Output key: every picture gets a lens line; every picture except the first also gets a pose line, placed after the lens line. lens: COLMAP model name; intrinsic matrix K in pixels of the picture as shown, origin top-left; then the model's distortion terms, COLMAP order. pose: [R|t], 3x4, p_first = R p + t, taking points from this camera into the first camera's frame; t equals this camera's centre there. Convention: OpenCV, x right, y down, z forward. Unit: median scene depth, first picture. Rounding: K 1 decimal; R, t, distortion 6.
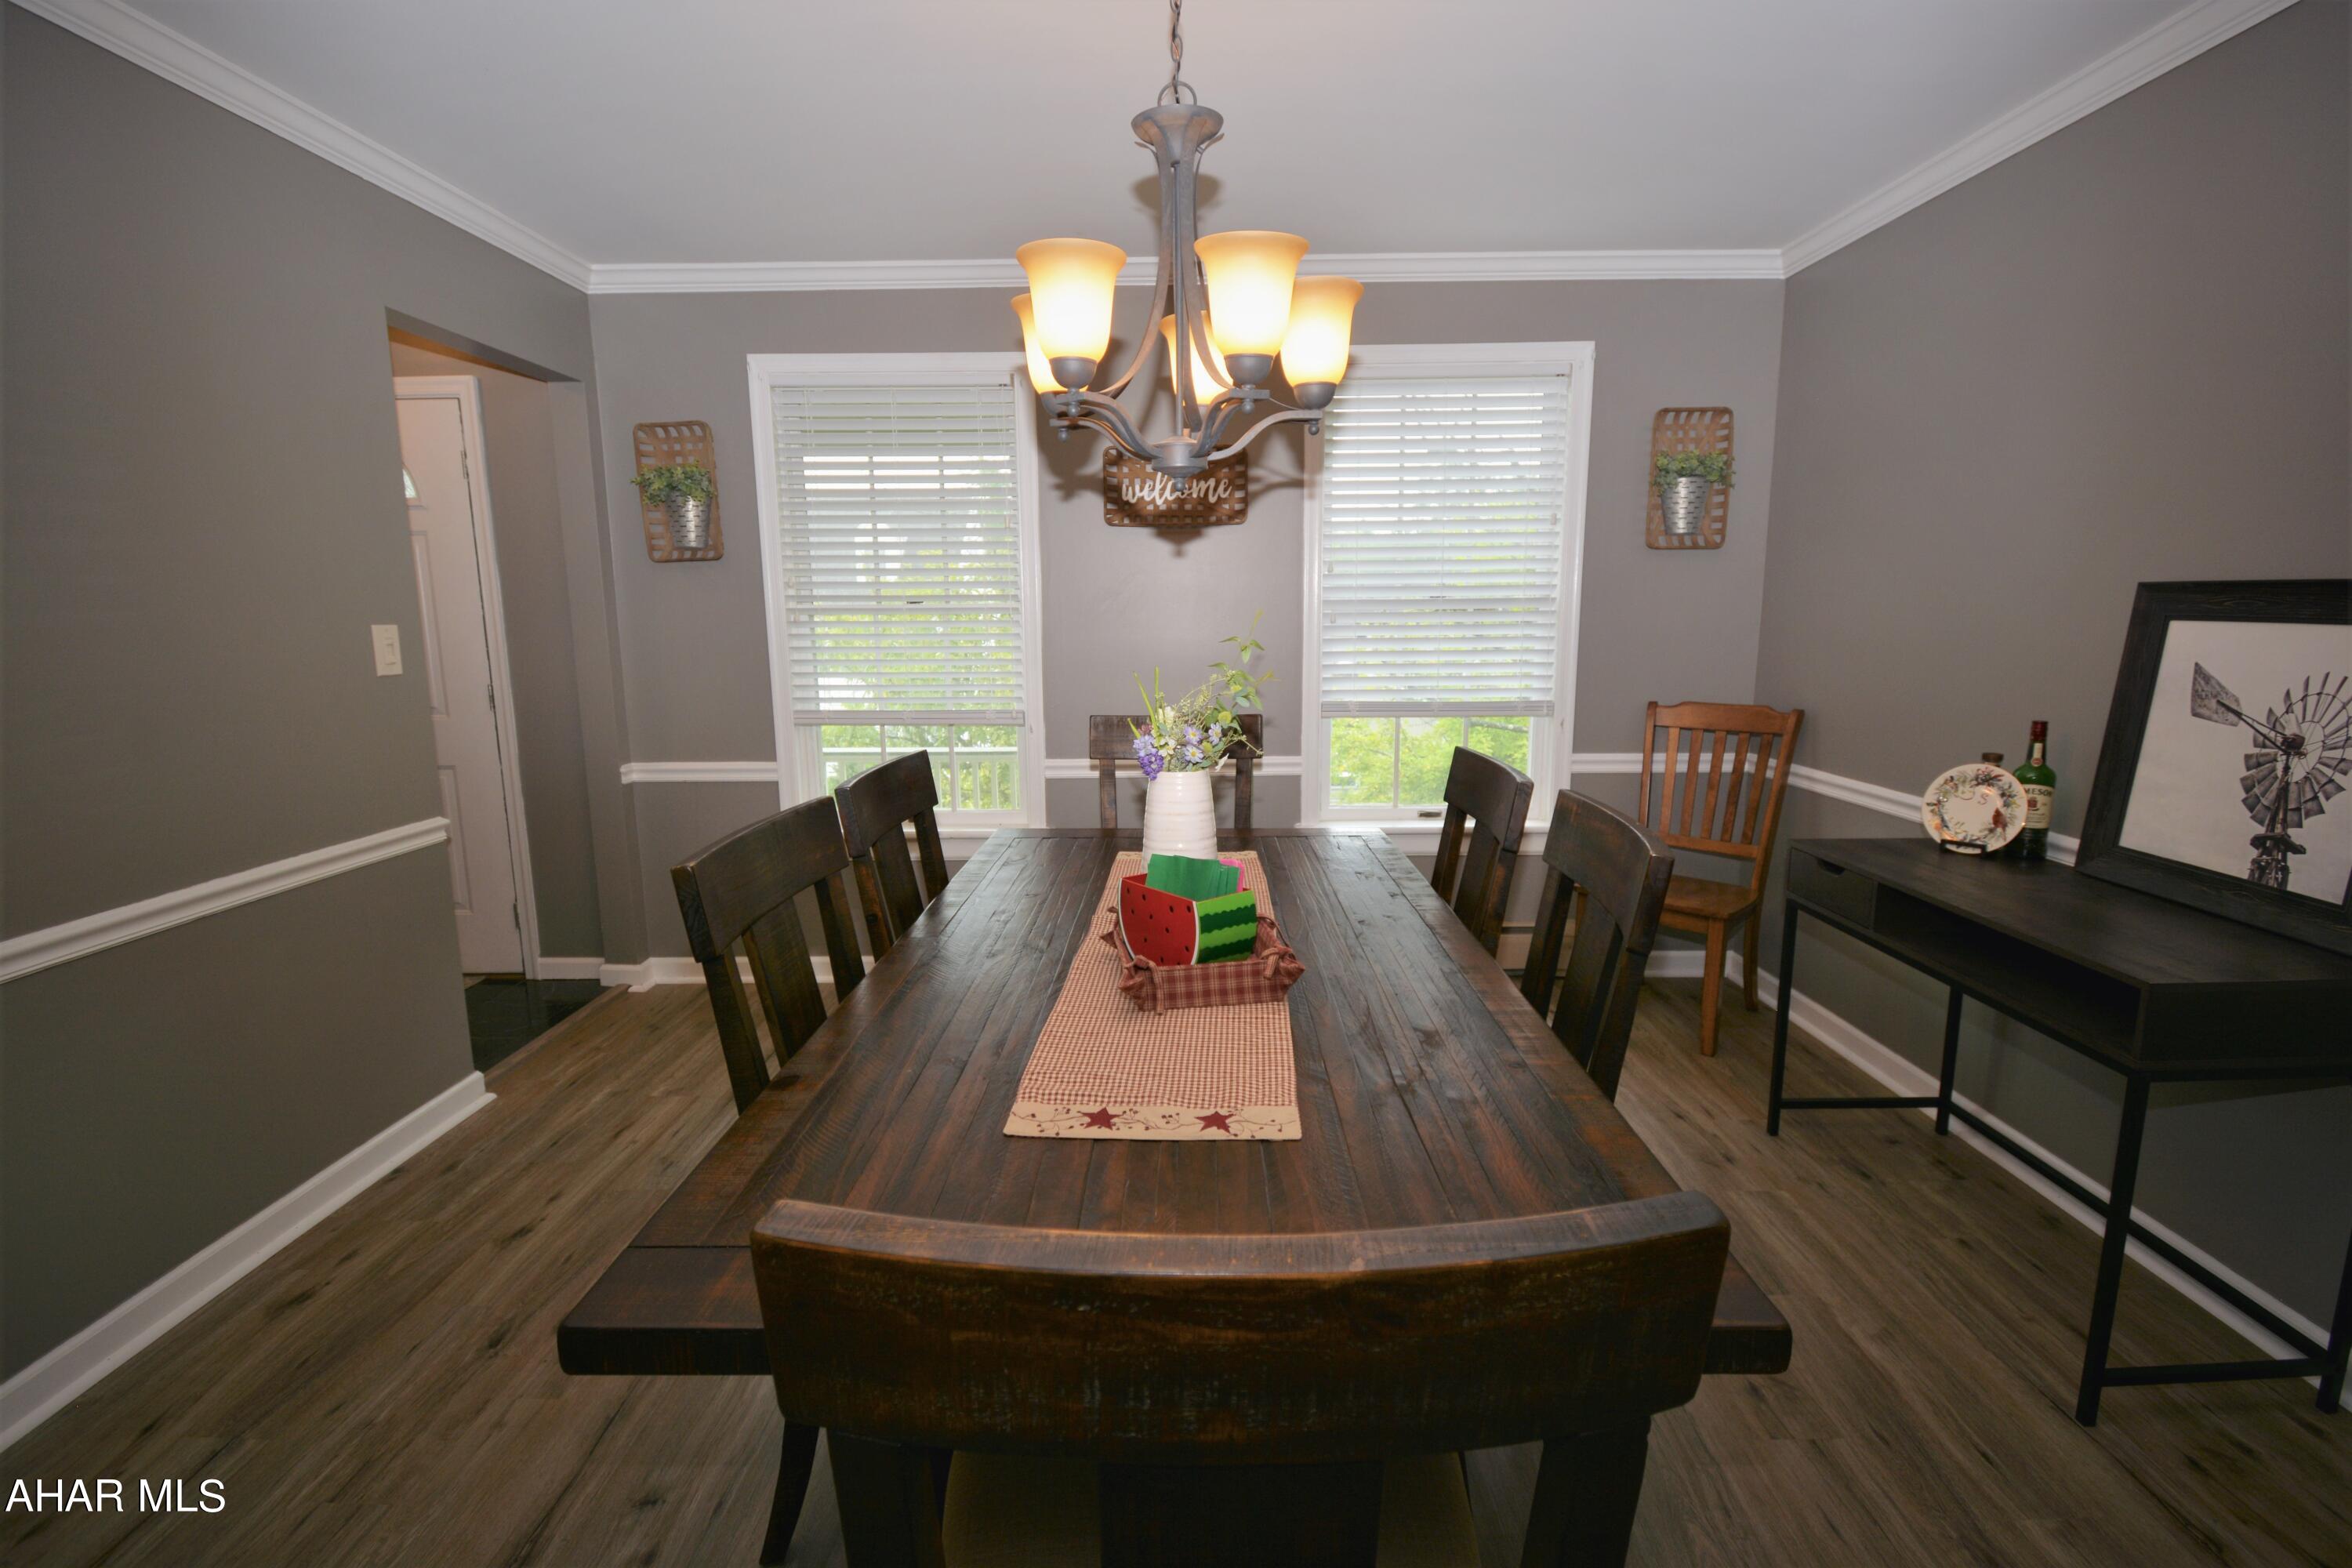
lens RADIAL K [[1062.2, 0, 1182.8], [0, 1062.2, 785.5], [0, 0, 1]] dist [0.027757, -0.030159]
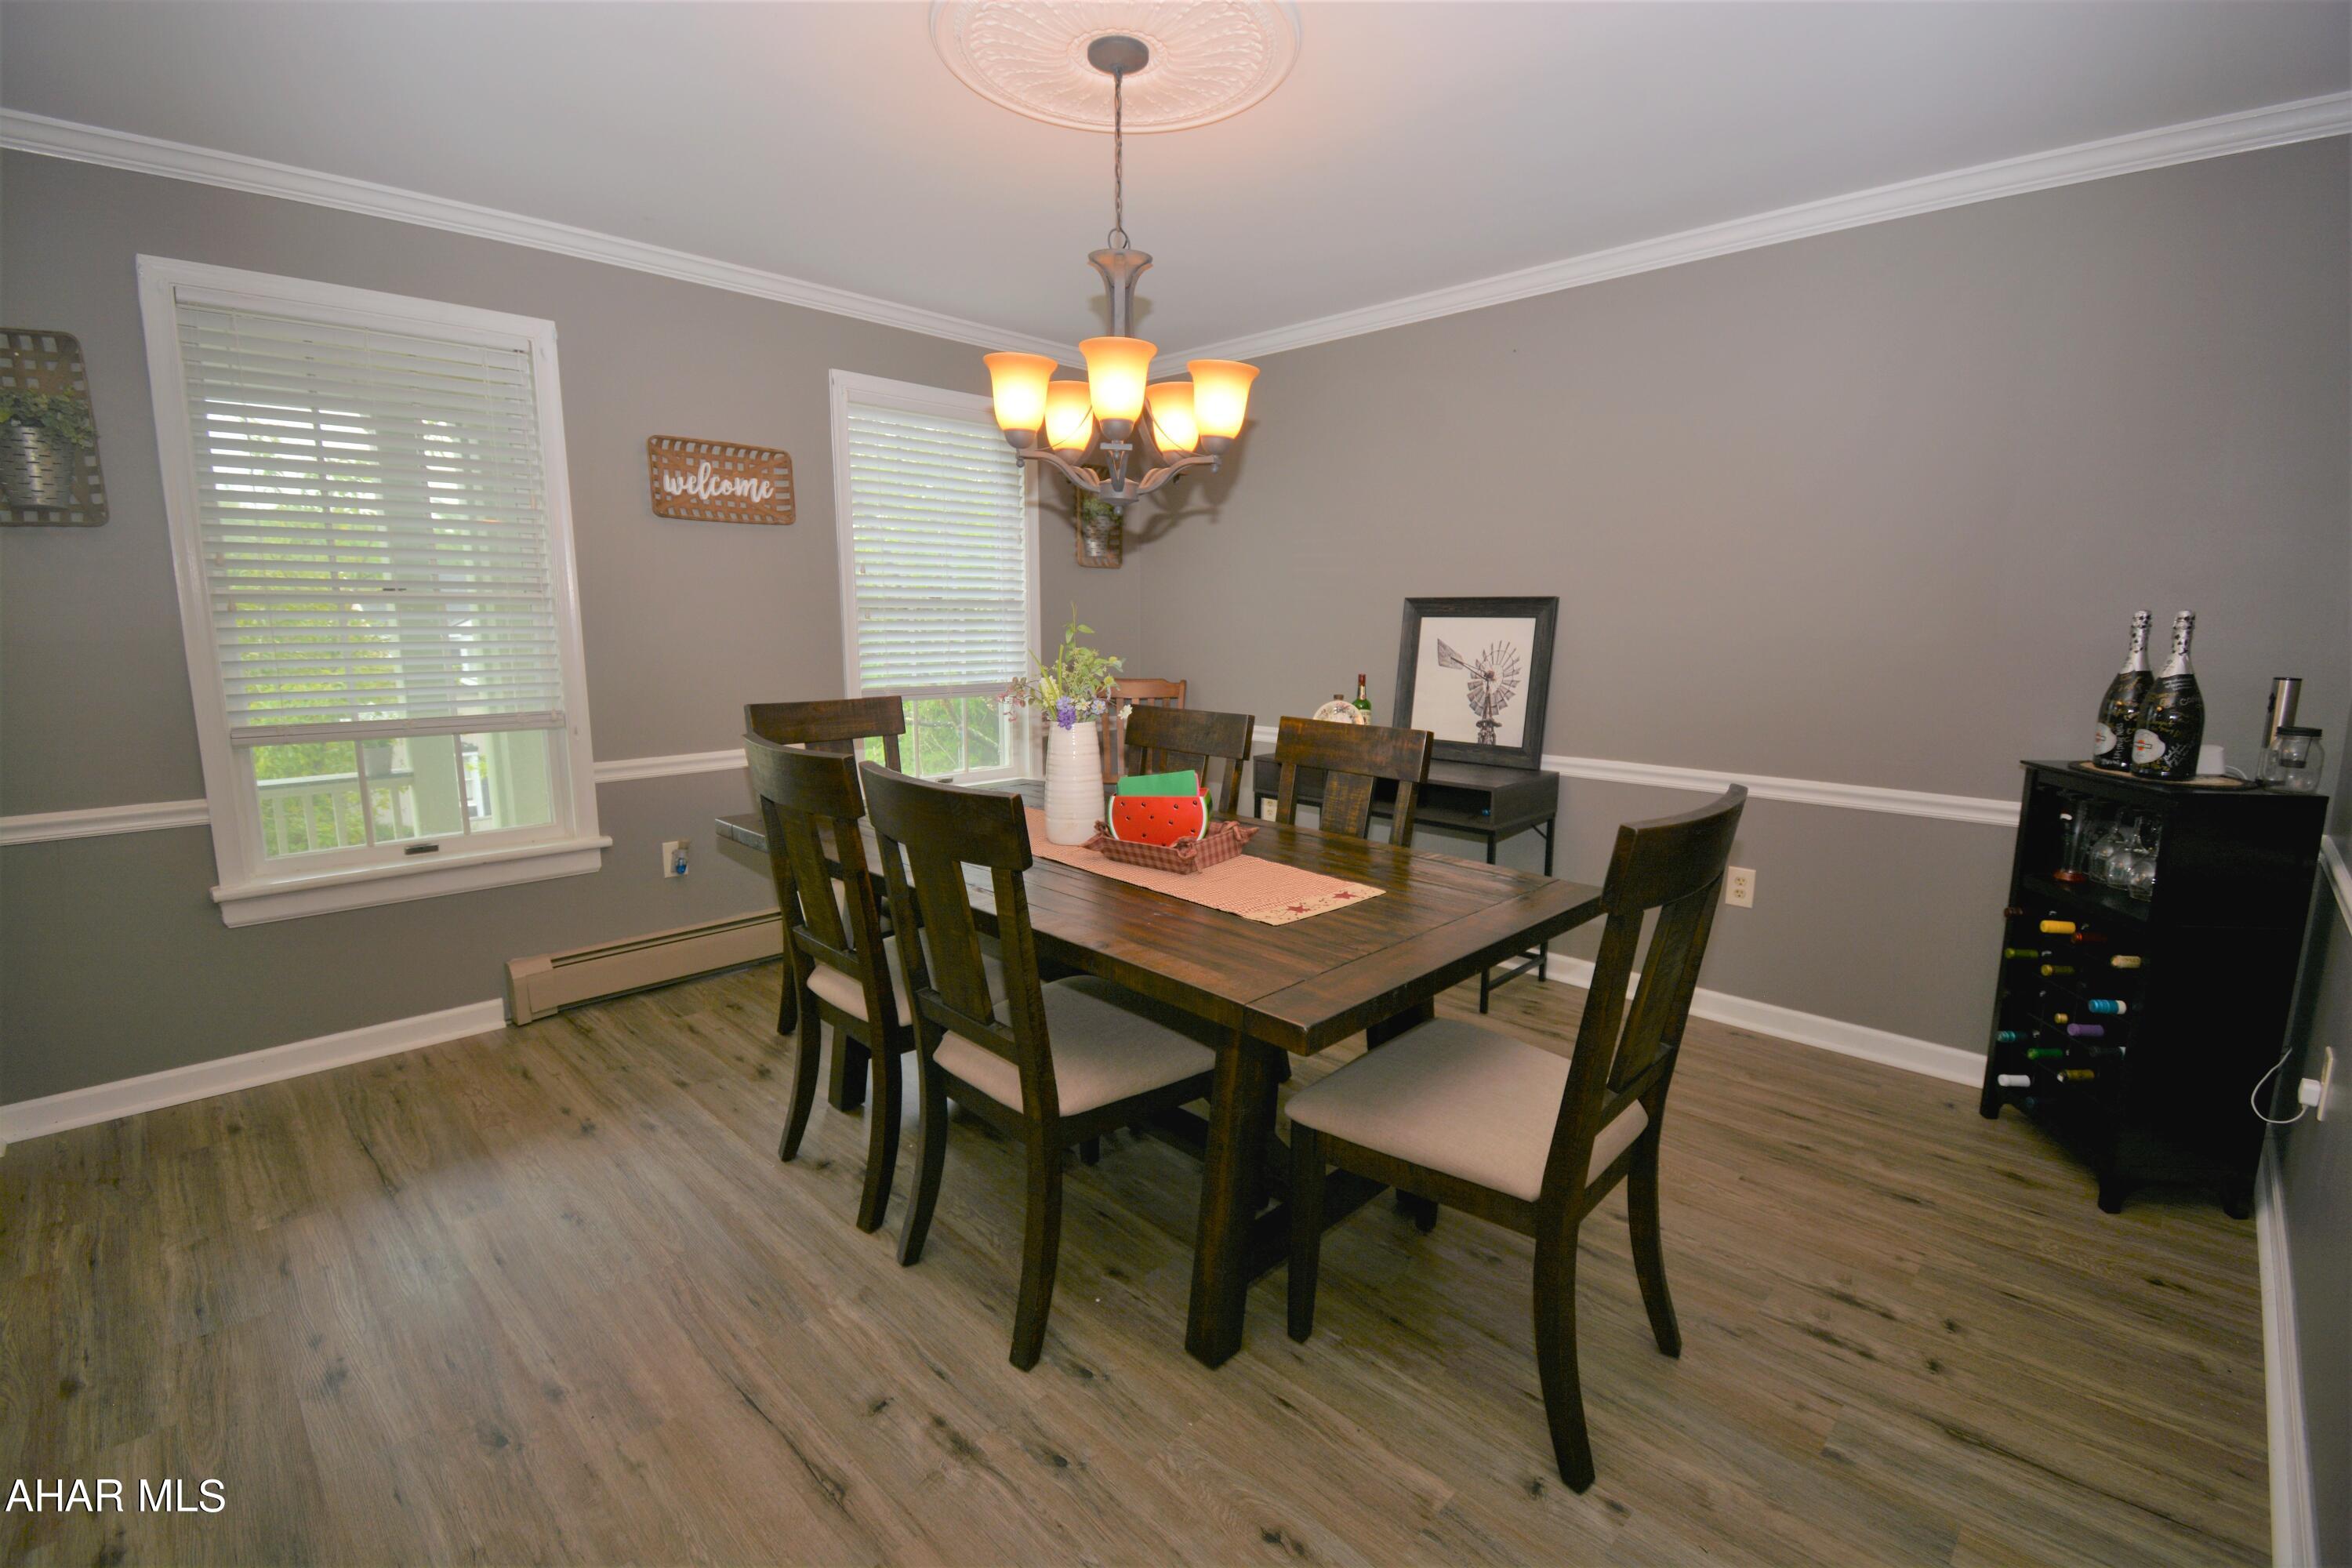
lens RADIAL K [[1049.6, 0, 1163.9], [0, 1049.6, 788.7], [0, 0, 1]] dist [0.041116, -0.030331]
pose [[0.700053, -0.108000, 0.705876, -0.618608], [0.106733, 0.993218, 0.046111, 0.012557], [-0.706069, 0.043060, 0.706833, -0.009133]]
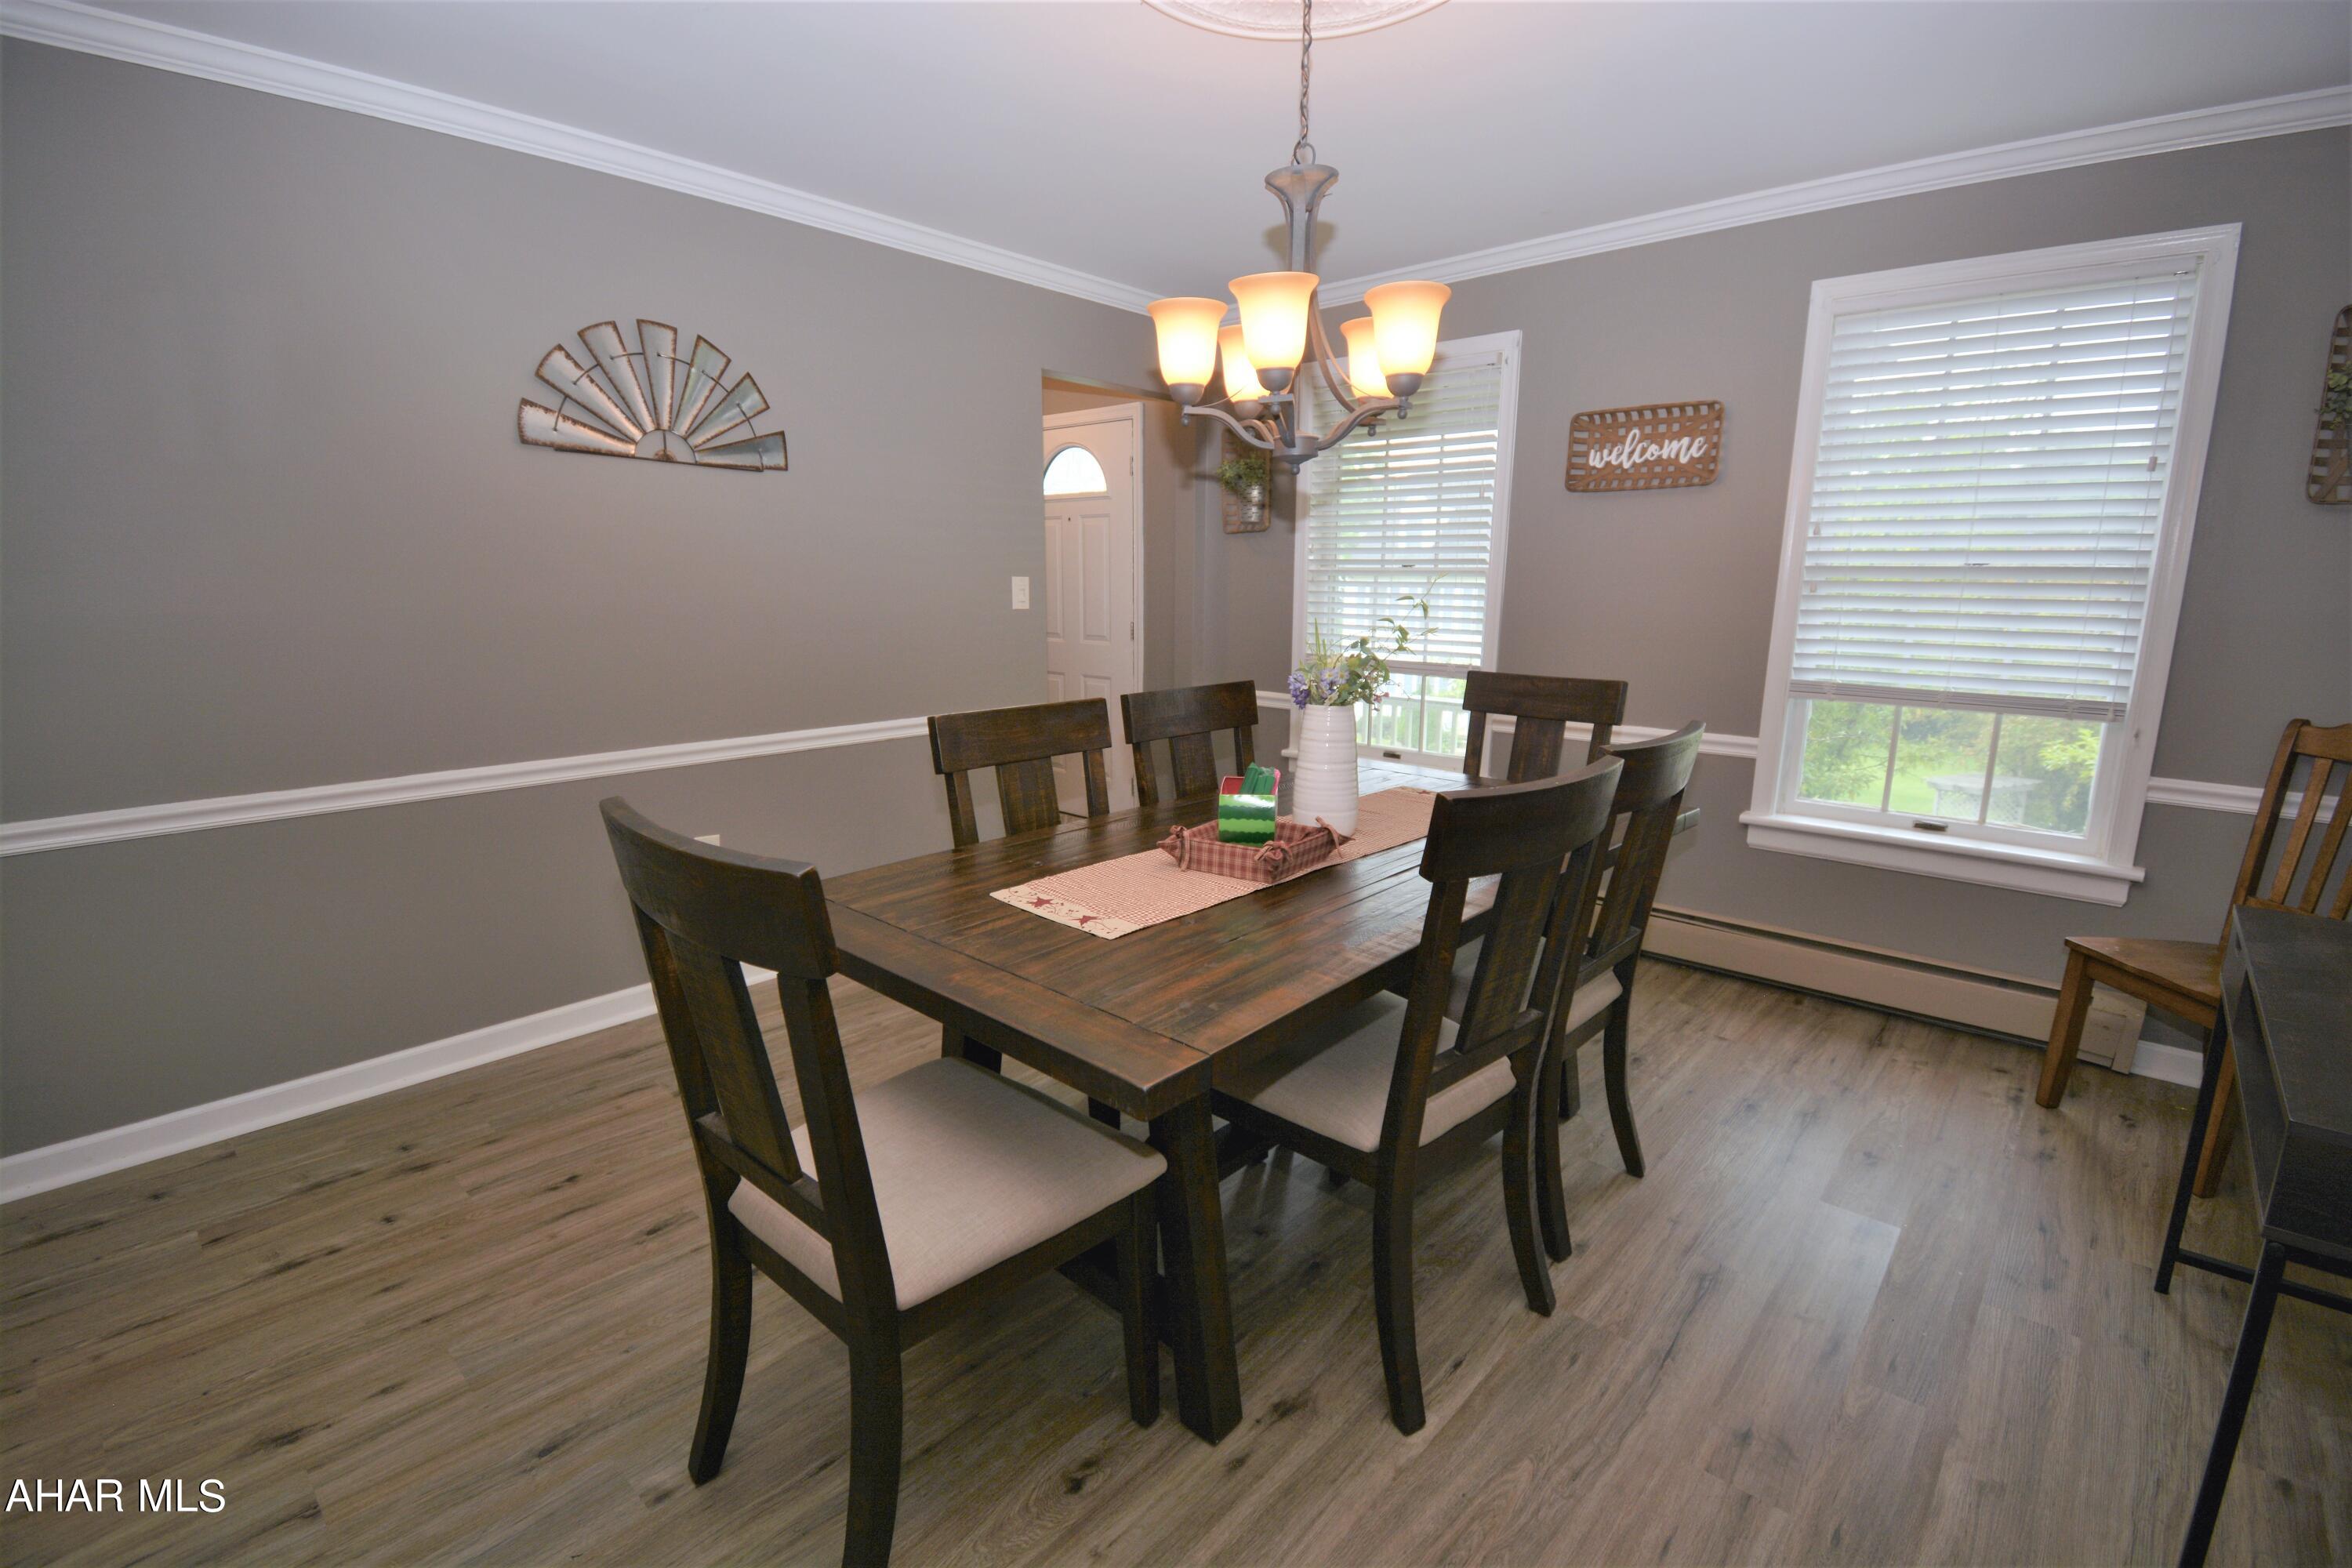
lens RADIAL K [[1039.9, 0, 1183.5], [0, 1039.9, 782.3], [0, 0, 1]] dist [0.026494, -0.028569]
pose [[0.749328, 0.143539, -0.646455, 0.462249], [-0.121909, 0.989441, 0.078387, -0.000439], [0.650880, 0.020071, 0.758915, -0.003473]]
